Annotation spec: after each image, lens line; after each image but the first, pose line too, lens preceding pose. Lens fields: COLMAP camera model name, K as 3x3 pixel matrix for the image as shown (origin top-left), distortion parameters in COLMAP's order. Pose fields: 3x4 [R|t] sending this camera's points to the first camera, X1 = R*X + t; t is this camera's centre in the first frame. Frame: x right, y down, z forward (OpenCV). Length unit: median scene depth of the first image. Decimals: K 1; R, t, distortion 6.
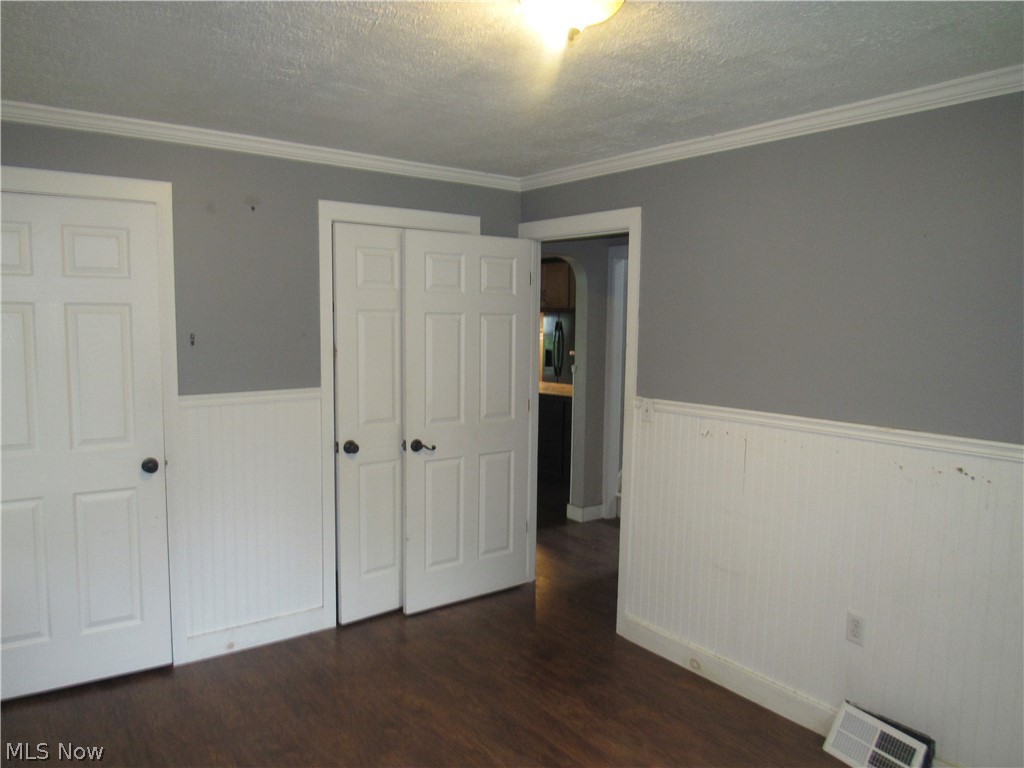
lens RADIAL K [[734.5, 0, 501.2], [0, 734.5, 386.8], [0, 0, 1]] dist [-0.013212, -0.000858]
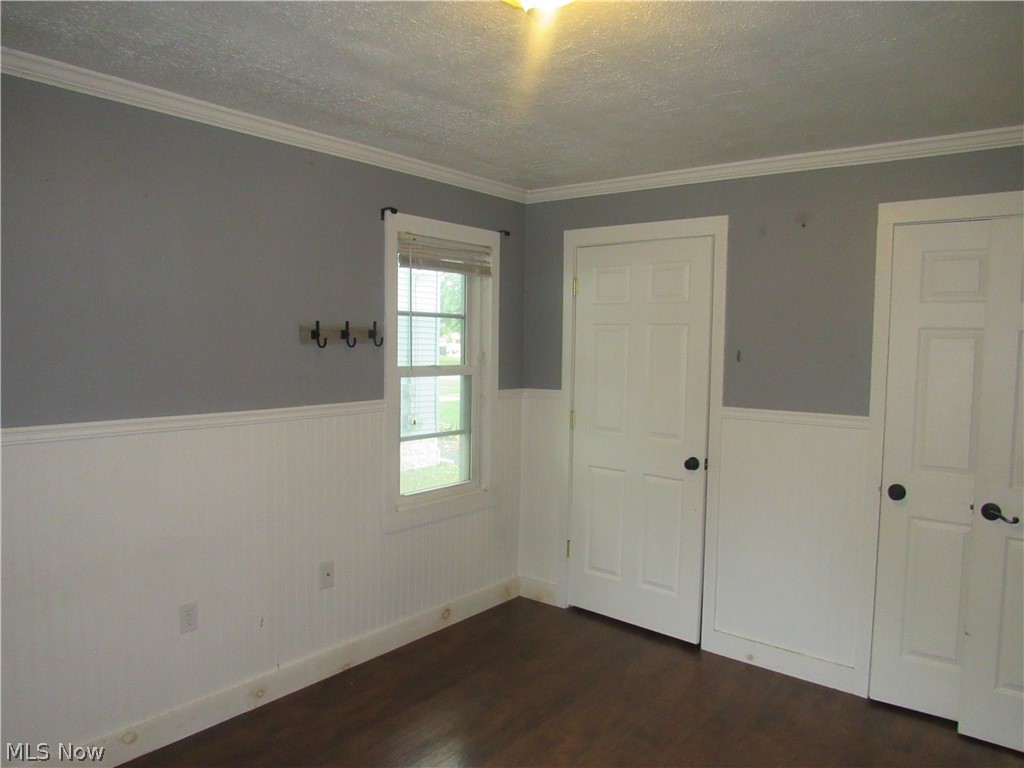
lens RADIAL K [[734.5, 0, 501.2], [0, 734.5, 386.8], [0, 0, 1]] dist [-0.013212, -0.000858]
pose [[0.253460, 0.055360, -0.965761, 0.525220], [-0.112633, 0.993259, 0.027377, -0.009242], [0.960766, 0.101837, 0.257986, 0.380469]]
